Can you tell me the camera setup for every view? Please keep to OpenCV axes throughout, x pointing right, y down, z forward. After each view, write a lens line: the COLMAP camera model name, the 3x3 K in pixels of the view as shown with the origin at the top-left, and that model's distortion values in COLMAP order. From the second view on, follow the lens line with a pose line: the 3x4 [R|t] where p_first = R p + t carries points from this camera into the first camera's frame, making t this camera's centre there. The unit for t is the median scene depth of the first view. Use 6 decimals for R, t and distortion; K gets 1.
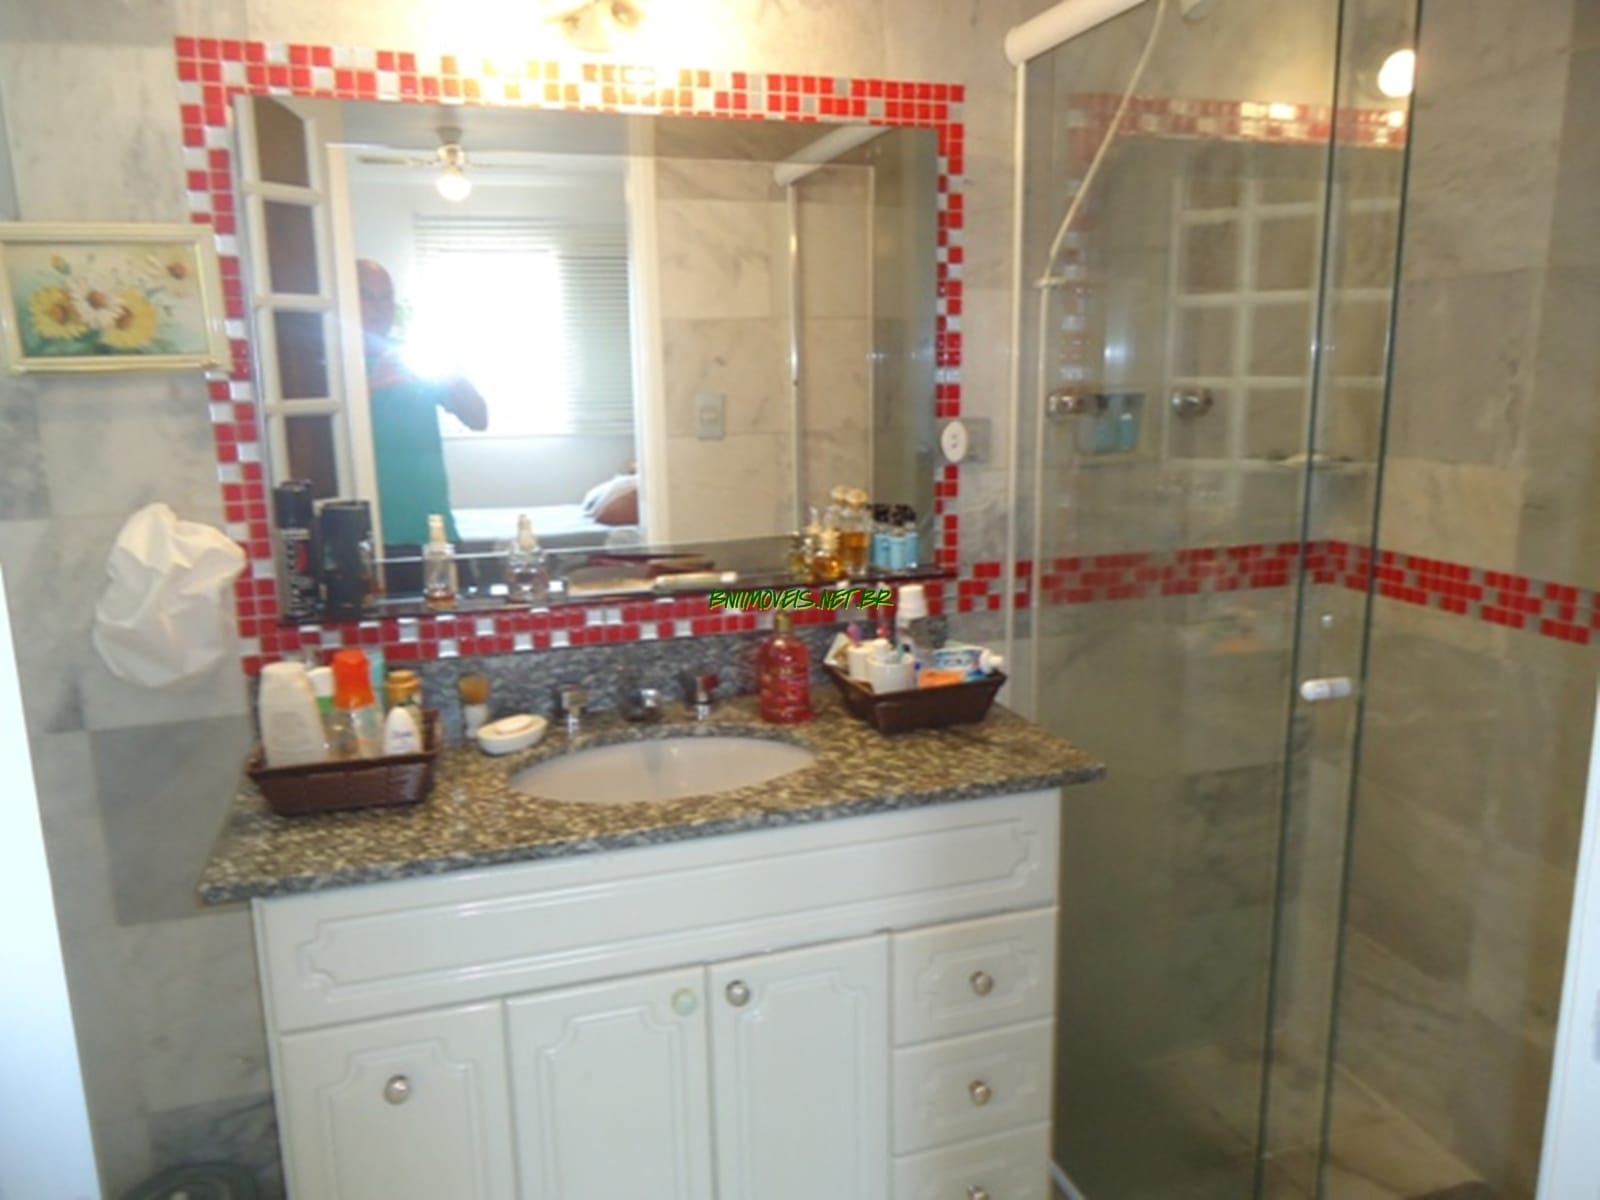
lens RADIAL K [[1201.0, 0, 799.3], [0, 1201.0, 599.2], [0, 0, 1]] dist [-0.002861, -0.000181]
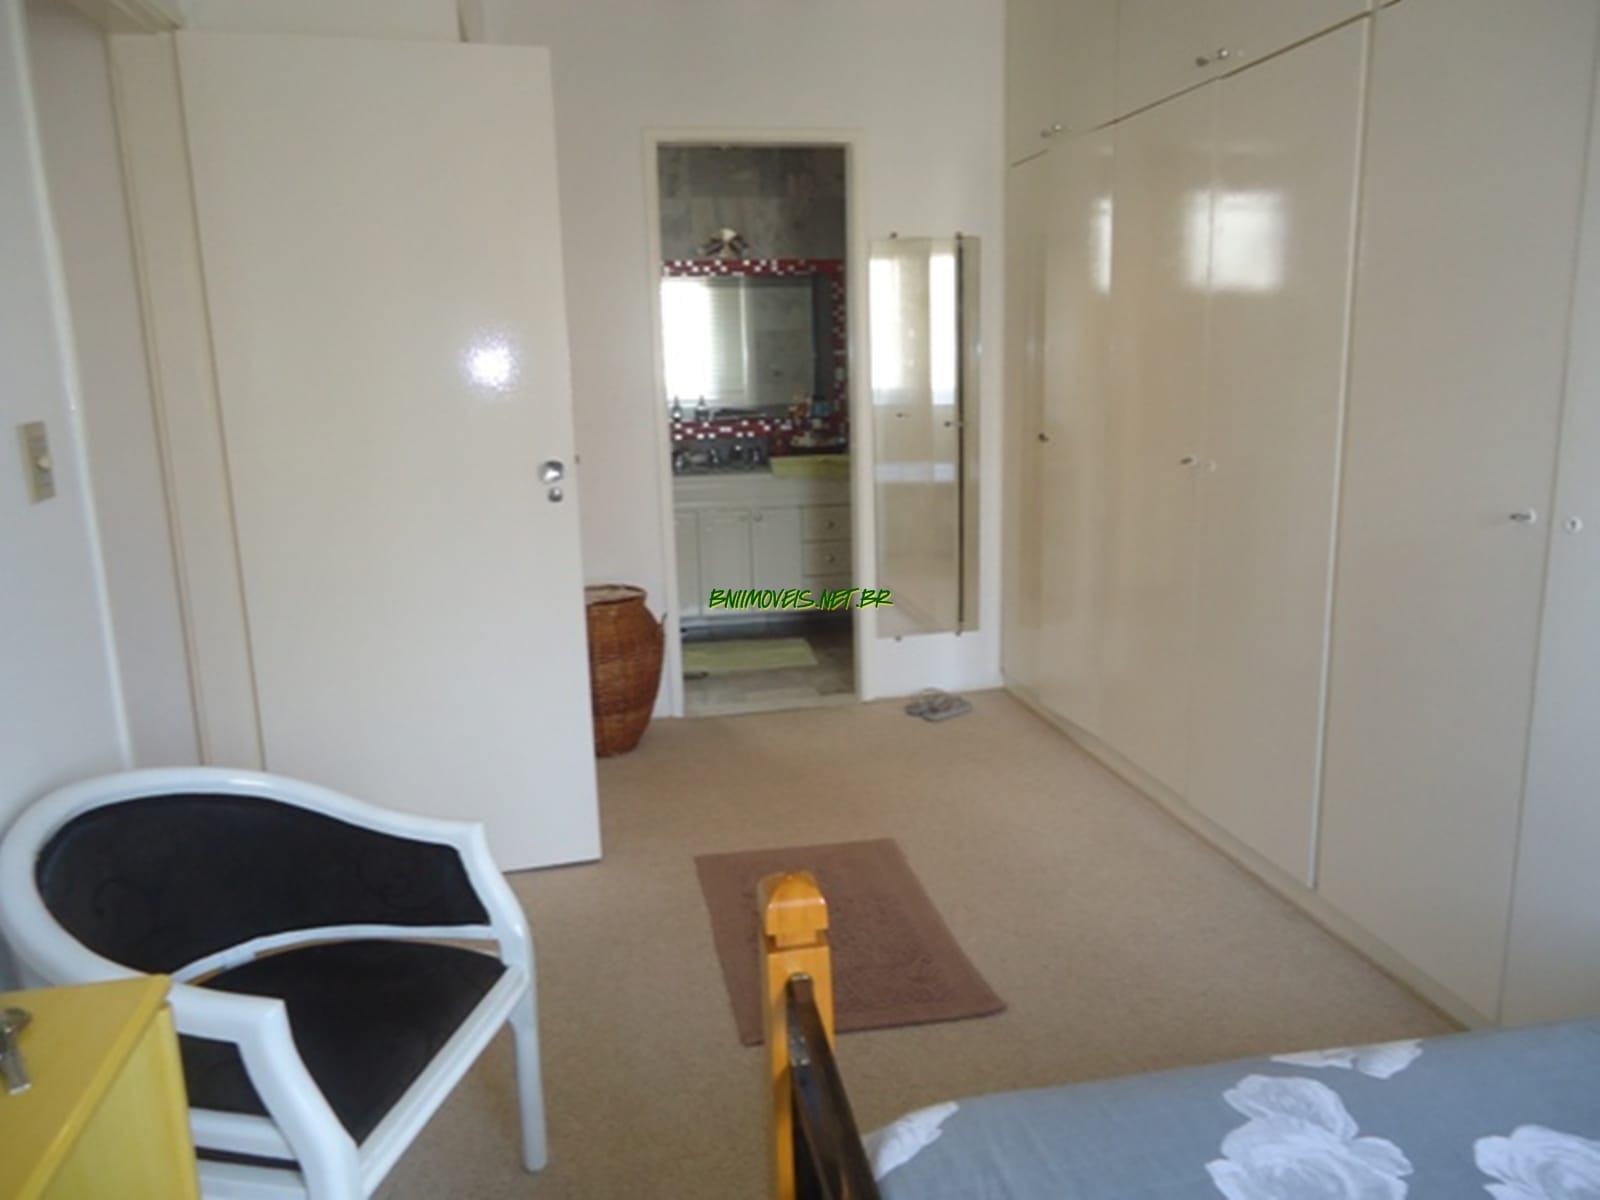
lens RADIAL K [[1201.0, 0, 801.5], [0, 1201.0, 600.2], [0, 0, 1]] dist [-0.002861, -0.000181]
pose [[0.992574, 0.013551, -0.120886, 0.426710], [-0.012182, 0.999853, 0.012052, 0.424014], [0.121032, -0.010489, 0.992593, -2.135575]]
